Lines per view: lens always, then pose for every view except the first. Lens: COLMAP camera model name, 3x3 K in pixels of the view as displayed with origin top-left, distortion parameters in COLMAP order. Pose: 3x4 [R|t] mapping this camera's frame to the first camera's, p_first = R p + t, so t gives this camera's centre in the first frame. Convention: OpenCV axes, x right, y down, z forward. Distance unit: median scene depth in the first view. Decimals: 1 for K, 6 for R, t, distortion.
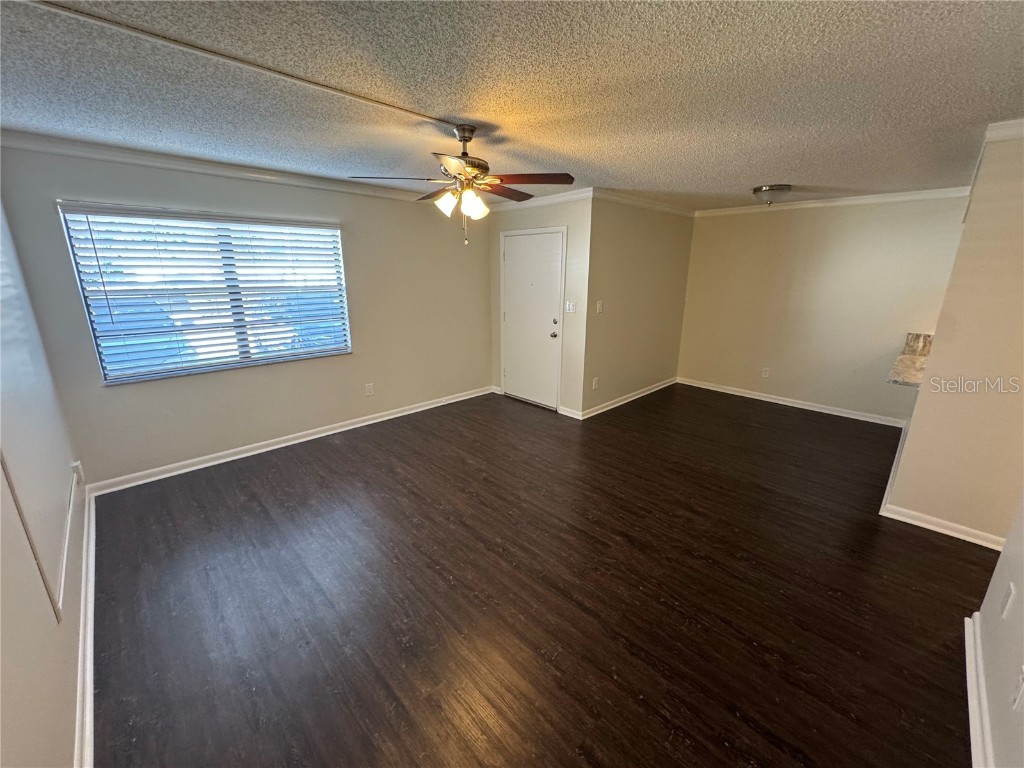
lens RADIAL K [[410.5, 0, 512.2], [0, 410.5, 379.8], [0, 0, 1]] dist [-0.000062, 0.000085]
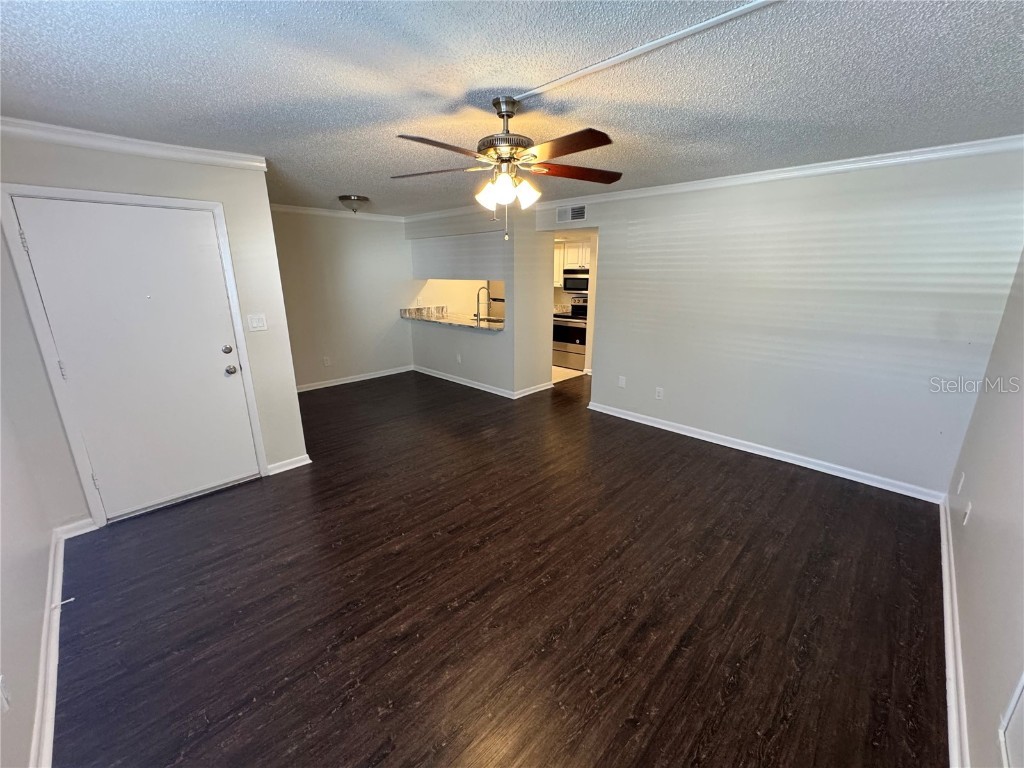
lens RADIAL K [[410.5, 0, 512.2], [0, 410.5, 379.8], [0, 0, 1]] dist [-0.000062, 0.000085]
pose [[-0.017508, -0.265772, 0.963877, -0.775651], [0.260753, 0.929451, 0.261016, -0.215359], [-0.965247, 0.255904, 0.053028, 0.783736]]
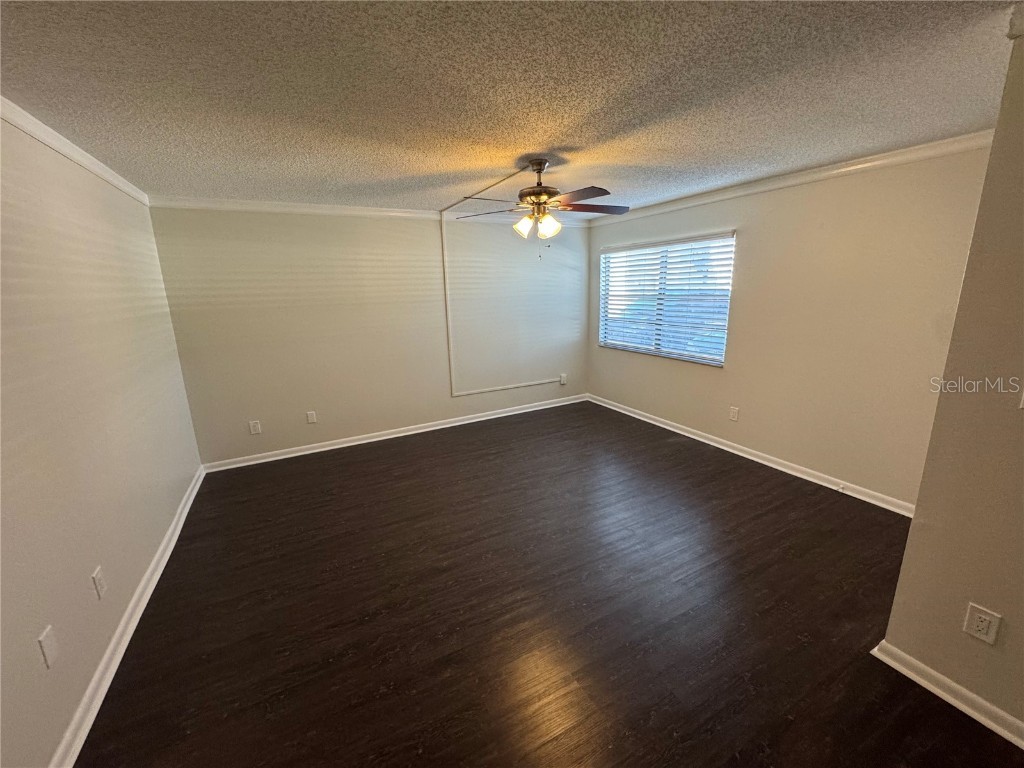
lens RADIAL K [[410.5, 0, 512.2], [0, 410.5, 379.8], [0, 0, 1]] dist [-0.000062, 0.000085]
pose [[-0.279170, 0.214938, -0.935877, 0.808618], [-0.225666, 0.932645, 0.281512, -0.249998], [0.933348, 0.289785, -0.211862, 0.974128]]
